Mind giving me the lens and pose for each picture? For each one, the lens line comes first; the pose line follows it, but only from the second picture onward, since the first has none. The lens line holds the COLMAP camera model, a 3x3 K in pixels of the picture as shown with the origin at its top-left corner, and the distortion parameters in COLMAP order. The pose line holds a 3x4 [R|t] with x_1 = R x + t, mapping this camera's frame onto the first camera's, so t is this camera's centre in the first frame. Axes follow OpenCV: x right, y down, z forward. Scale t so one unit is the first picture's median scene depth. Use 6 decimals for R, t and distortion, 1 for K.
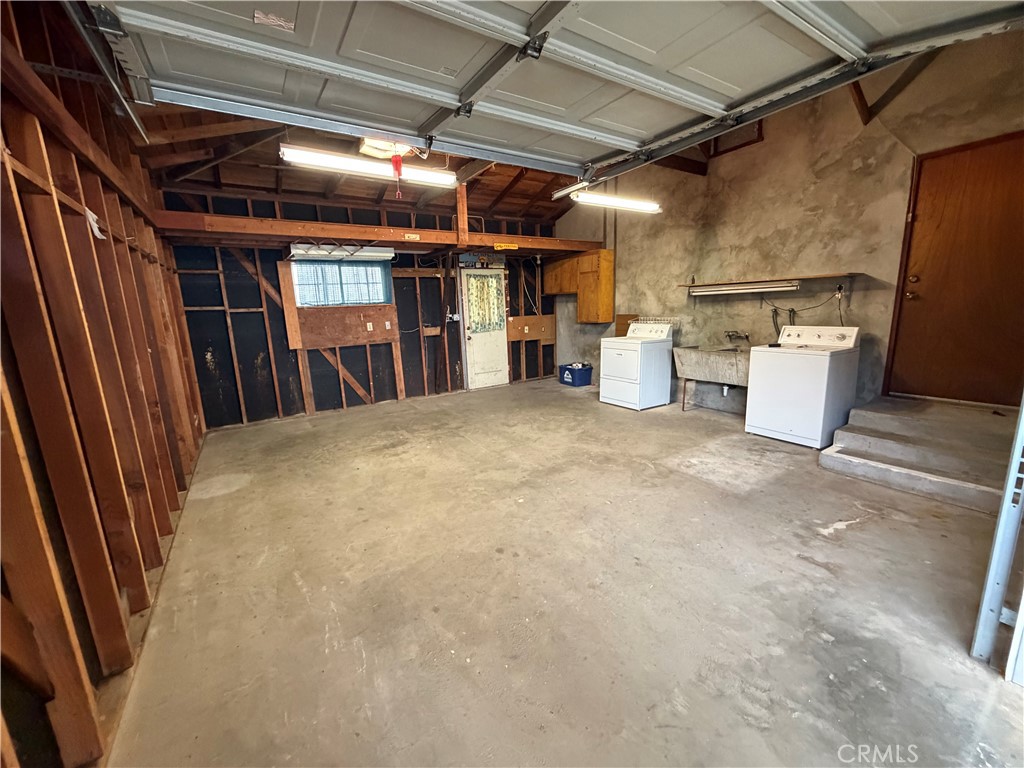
lens RADIAL K [[409.5, 0, 512.9], [0, 409.5, 382.5], [0, 0, 1]] dist [-0.000351, -0.000012]
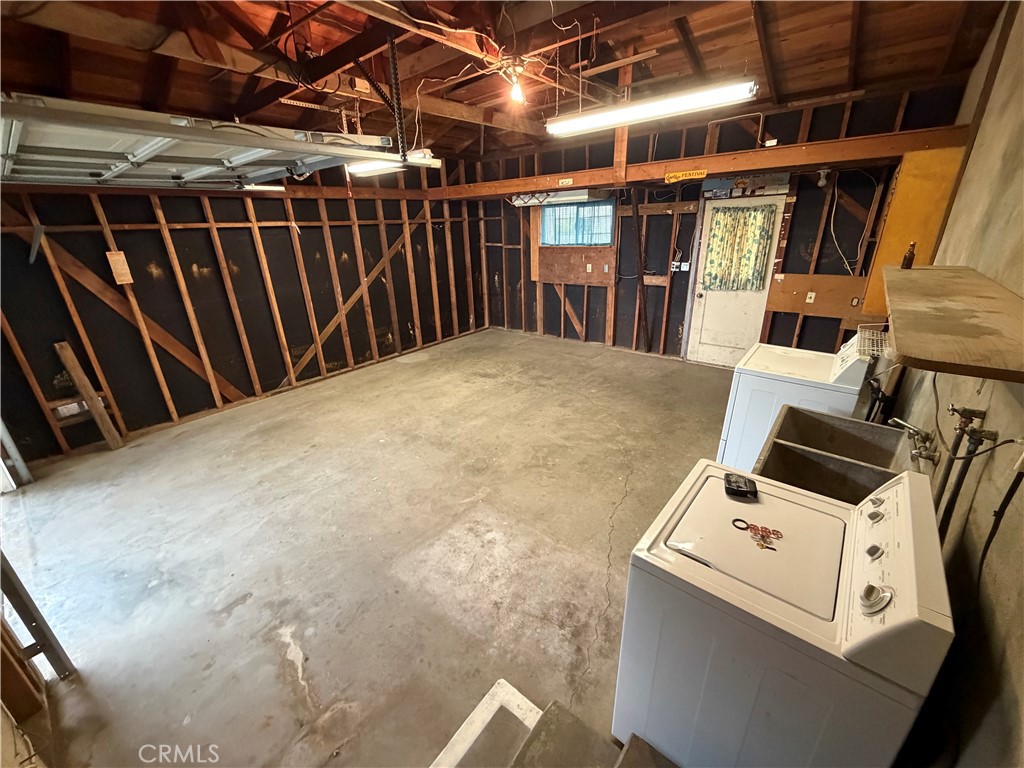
lens RADIAL K [[409.5, 0, 514.0], [0, 409.5, 385.9], [0, 0, 1]] dist [-0.000351, -0.000012]
pose [[0.303205, 0.377491, -0.874967, 0.719996], [-0.153208, 0.925557, 0.346226, -0.225188], [0.940529, 0.029075, 0.338468, 0.571193]]
